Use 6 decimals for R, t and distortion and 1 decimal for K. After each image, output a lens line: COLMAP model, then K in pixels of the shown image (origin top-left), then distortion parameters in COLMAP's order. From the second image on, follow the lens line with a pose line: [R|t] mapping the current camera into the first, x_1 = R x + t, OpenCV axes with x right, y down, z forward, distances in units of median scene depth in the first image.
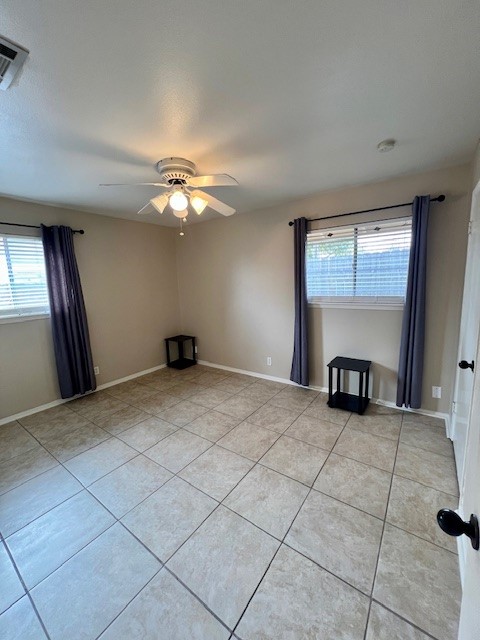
lens RADIAL K [[257.0, 0, 239.5], [0, 257.0, 318.7], [0, 0, 1]] dist [-0.000646, 0.000679]
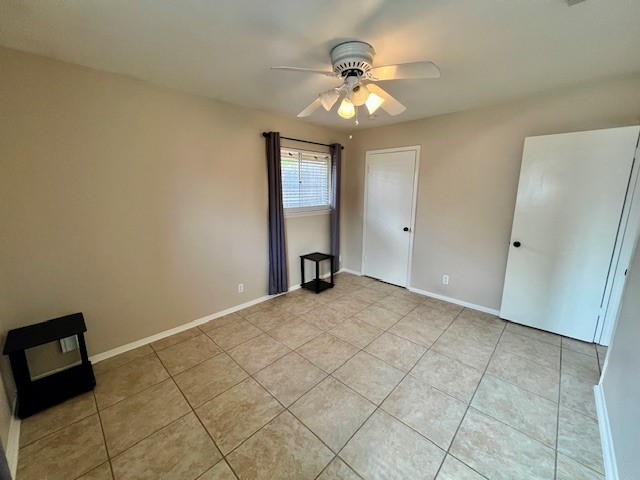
lens RADIAL K [[257.0, 0, 319.6], [0, 257.0, 237.9], [0, 0, 1]] dist [-0.000646, 0.000679]
pose [[0.129649, -0.153344, 0.979631, -0.868850], [0.141156, 0.980762, 0.134840, -0.098956], [-0.981461, 0.120799, 0.148800, 0.780017]]
